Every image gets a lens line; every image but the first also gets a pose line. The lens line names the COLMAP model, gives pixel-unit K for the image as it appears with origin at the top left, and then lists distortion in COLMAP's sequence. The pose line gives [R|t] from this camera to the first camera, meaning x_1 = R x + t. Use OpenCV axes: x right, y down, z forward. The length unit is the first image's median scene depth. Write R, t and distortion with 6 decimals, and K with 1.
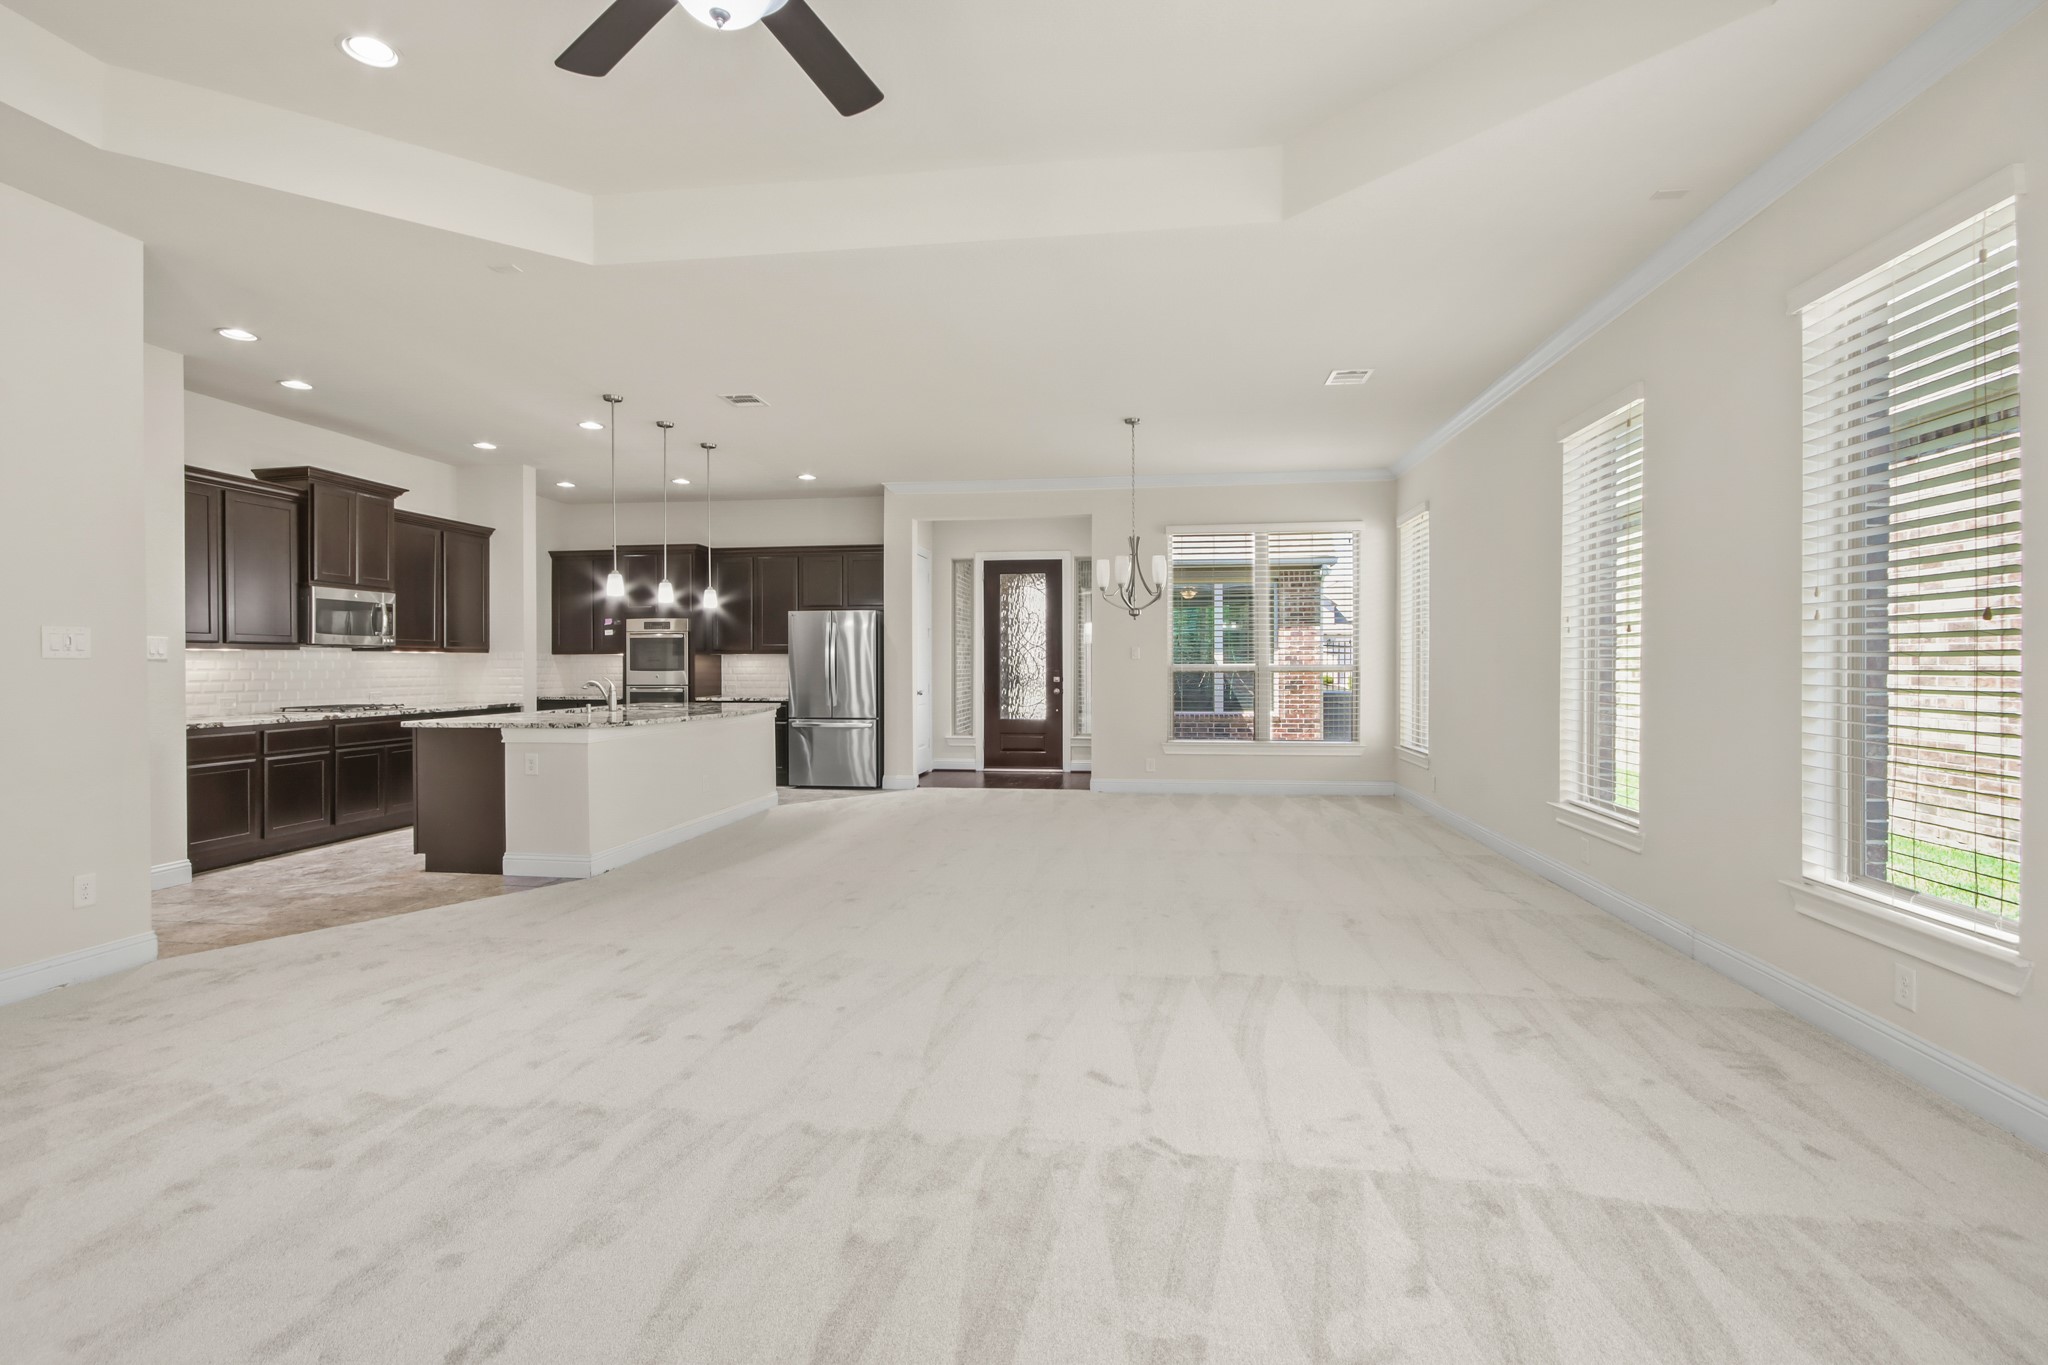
lens RADIAL K [[961.1, 0, 1027.0], [0, 961.1, 674.1], [0, 0, 1]] dist [0.005716, -0.007806]
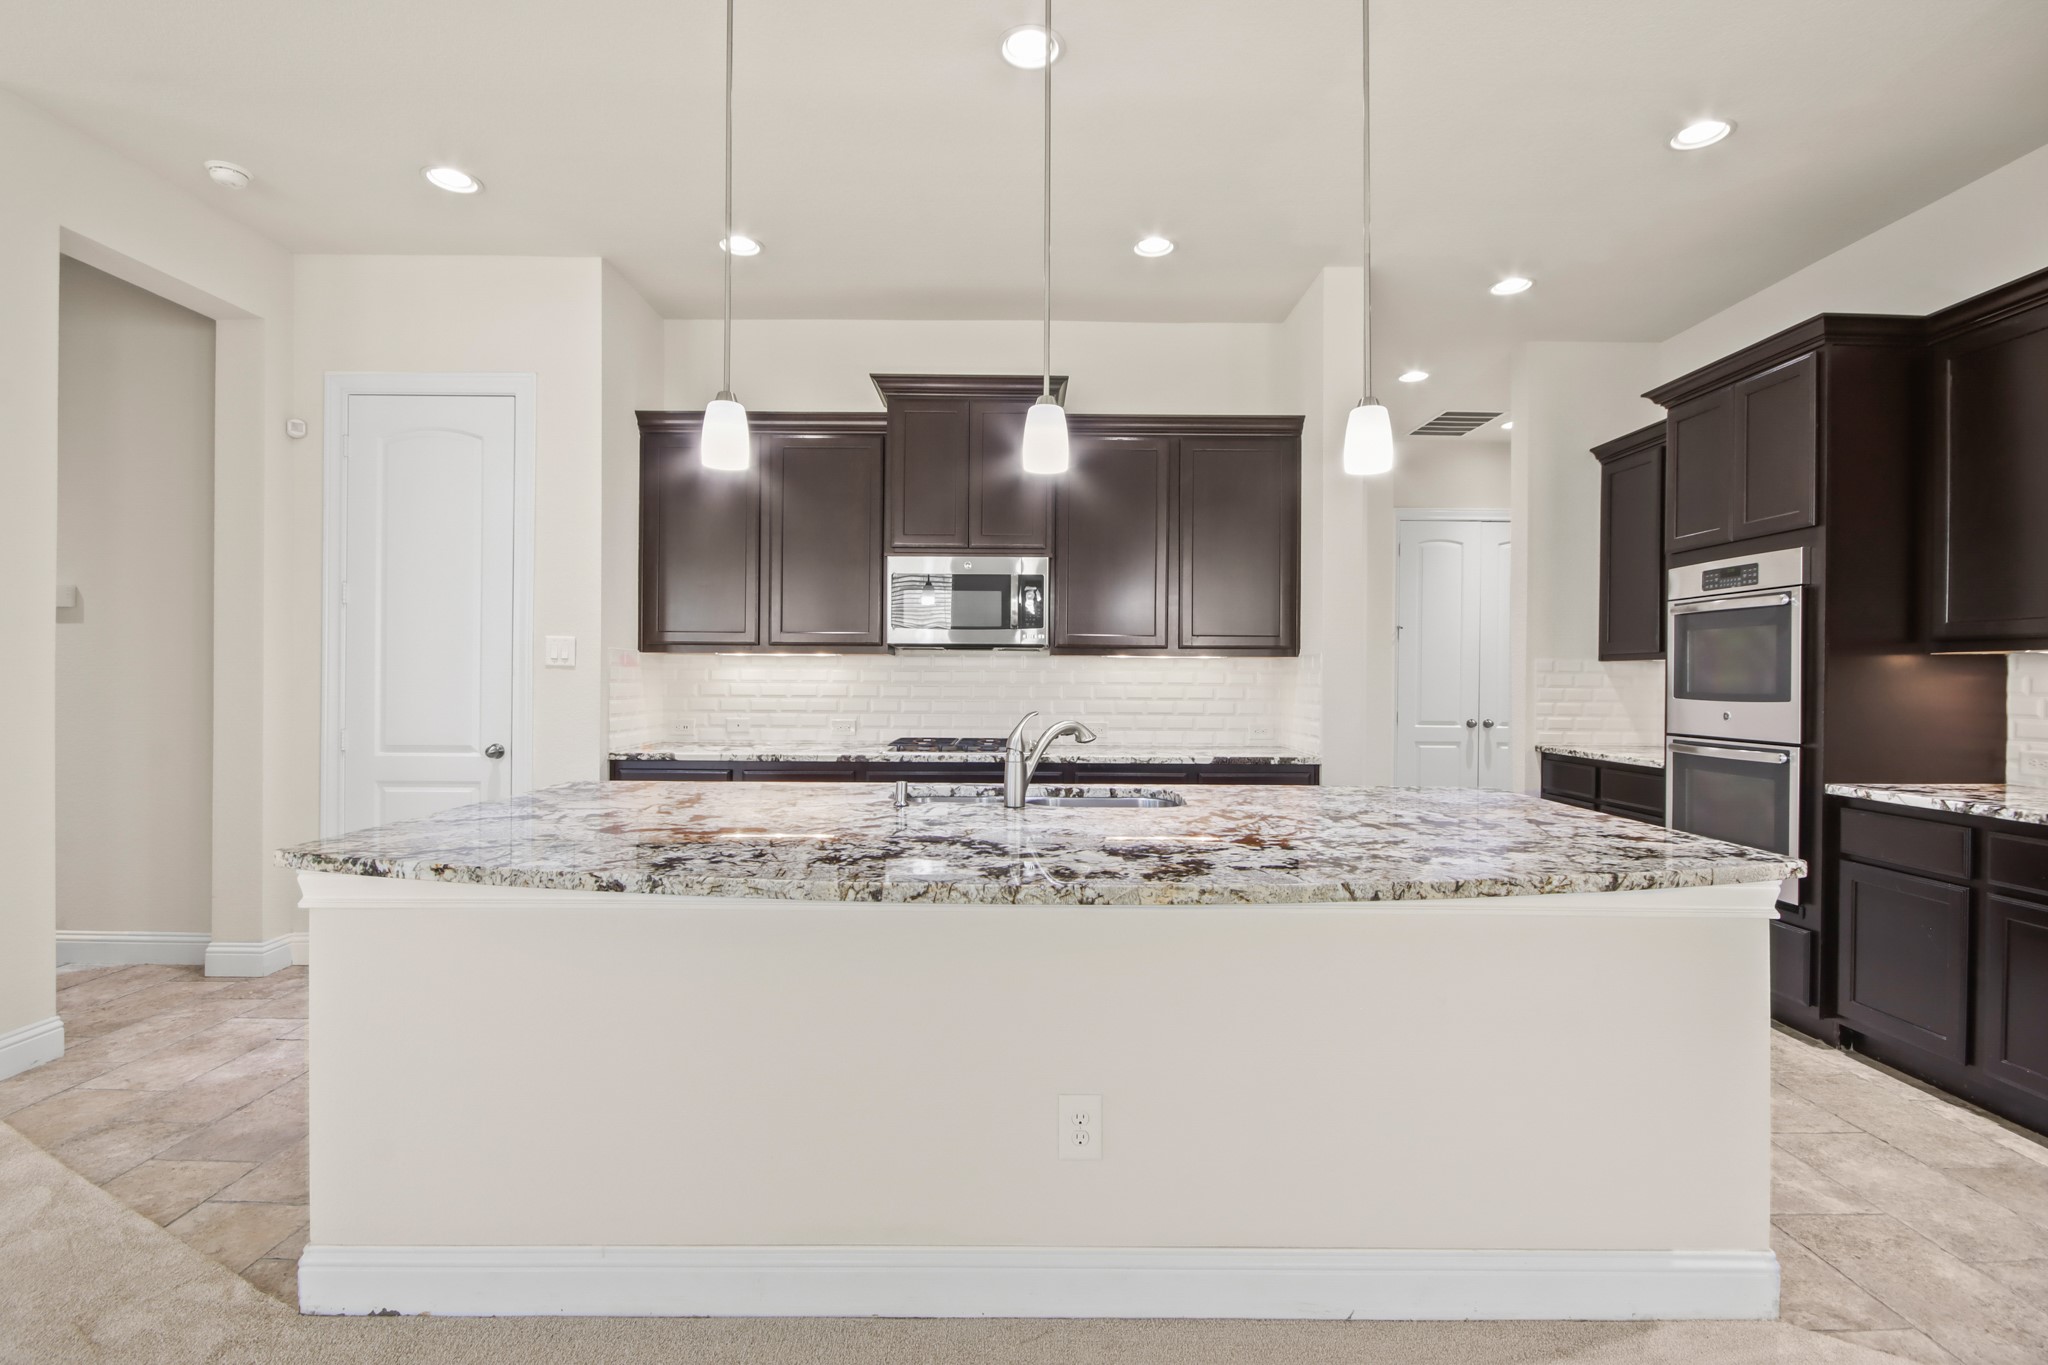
lens RADIAL K [[961.1, 0, 1012.2], [0, 961.1, 682.0], [0, 0, 1]] dist [0.005716, -0.007806]
pose [[0.127779, 0.006763, -0.991780, -0.054934], [-0.019378, 0.999803, 0.004321, -0.006886], [0.991613, 0.018666, 0.127884, 0.693090]]
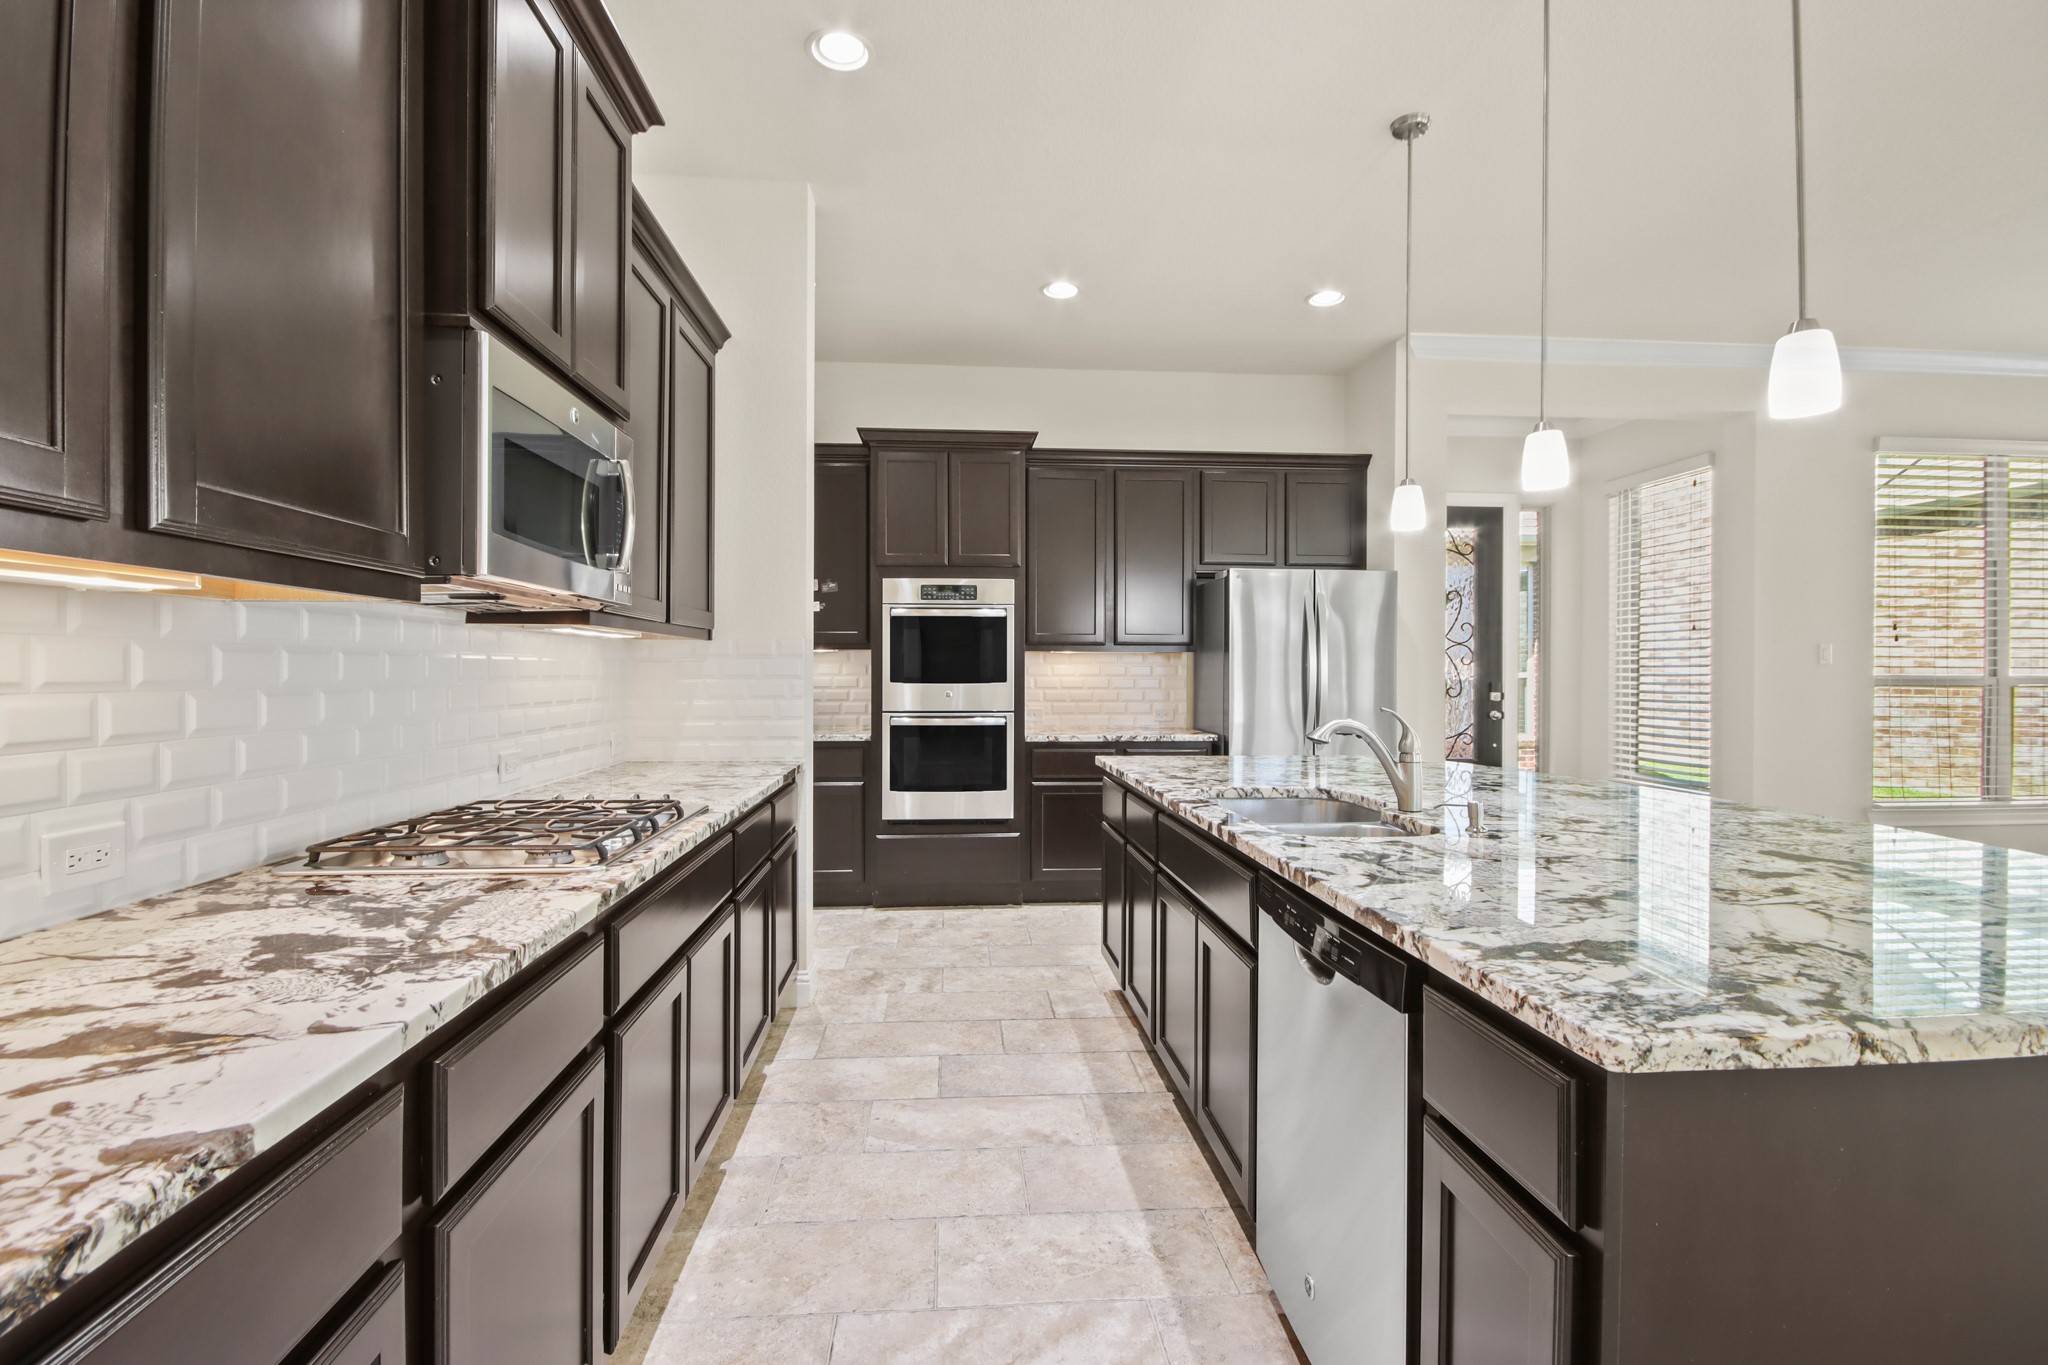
lens RADIAL K [[961.1, 0, 1033.0], [0, 961.1, 681.8], [0, 0, 1]] dist [0.005716, -0.007806]
pose [[0.976557, 0.001617, 0.215252, -0.457378], [-0.001651, 0.999999, -0.000020, -0.004256], [-0.215252, -0.000336, 0.976558, 0.512046]]
